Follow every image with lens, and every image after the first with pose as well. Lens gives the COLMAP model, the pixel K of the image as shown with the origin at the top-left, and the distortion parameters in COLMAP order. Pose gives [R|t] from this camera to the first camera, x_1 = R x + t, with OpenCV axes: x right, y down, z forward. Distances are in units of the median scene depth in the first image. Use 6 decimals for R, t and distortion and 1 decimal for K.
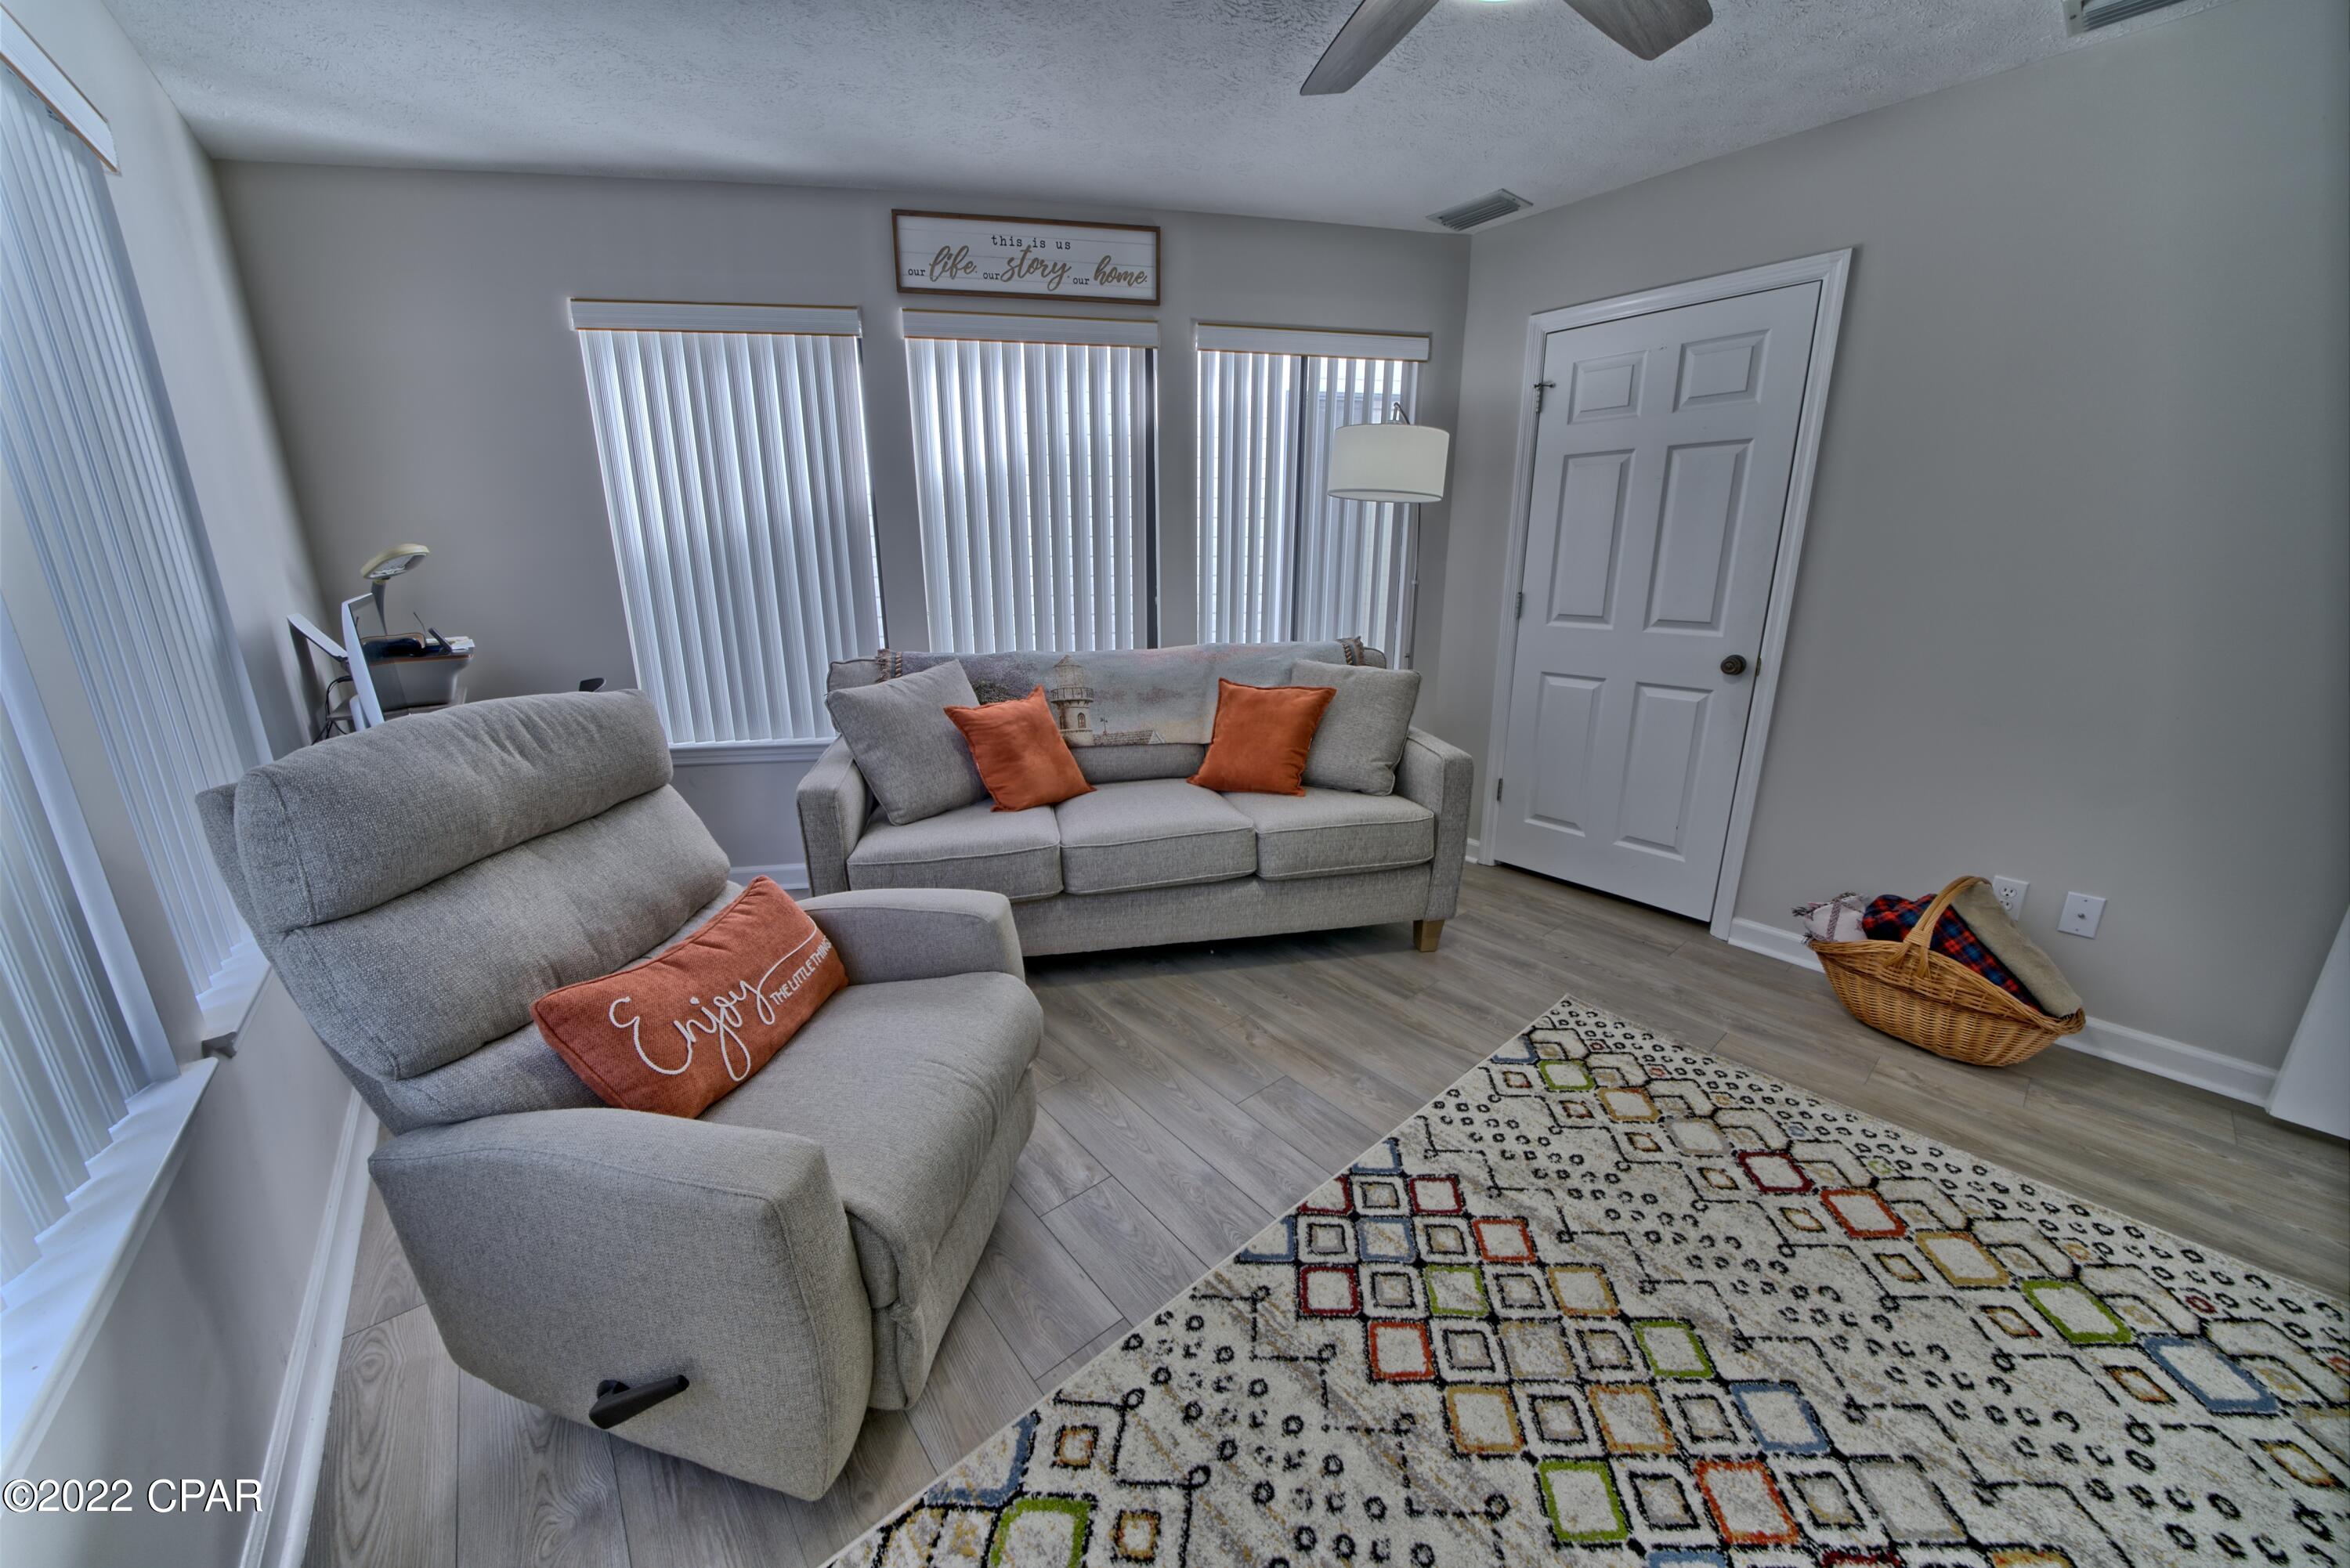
lens RADIAL K [[810.5, 0, 1176.2], [0, 810.5, 775.1], [0, 0, 1]] dist [-0.024771, 0.002265]
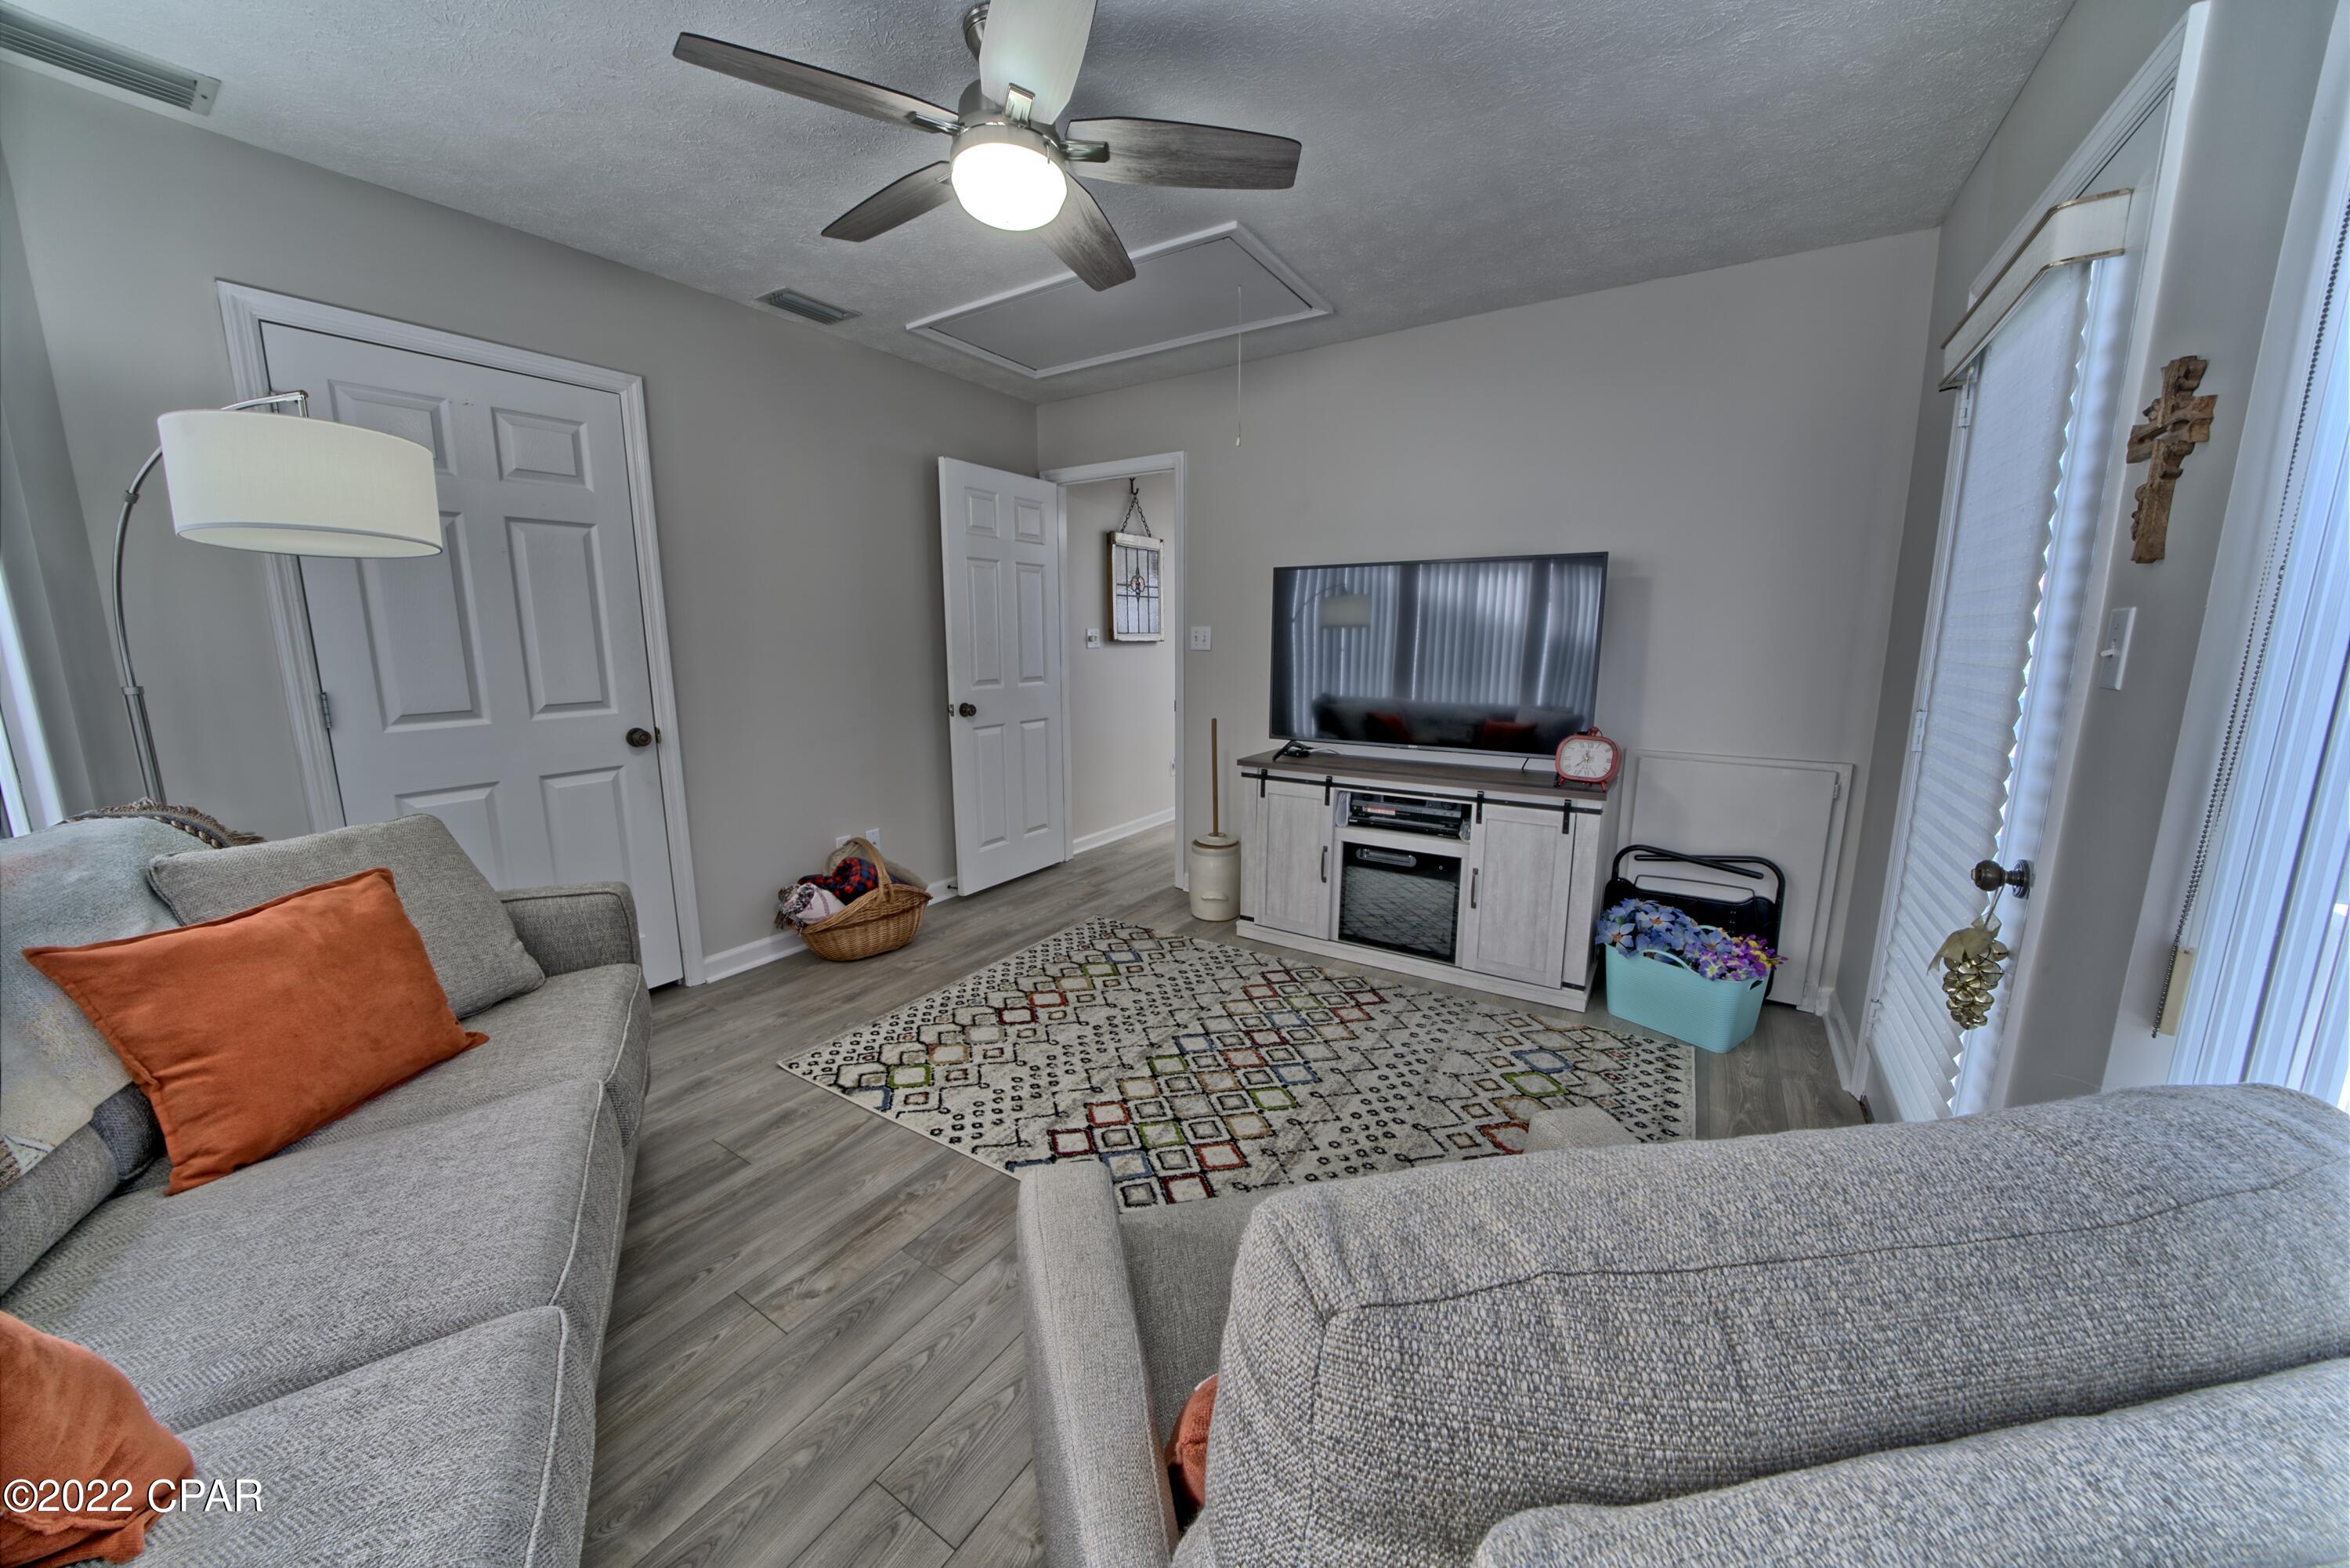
lens RADIAL K [[810.5, 0, 1176.2], [0, 810.5, 775.1], [0, 0, 1]] dist [-0.024771, 0.002265]
pose [[-0.296638, -0.163707, 0.940854, -0.729578], [0.249797, 0.937597, 0.241897, -0.243894], [-0.921742, 0.306778, -0.237233, 0.887194]]
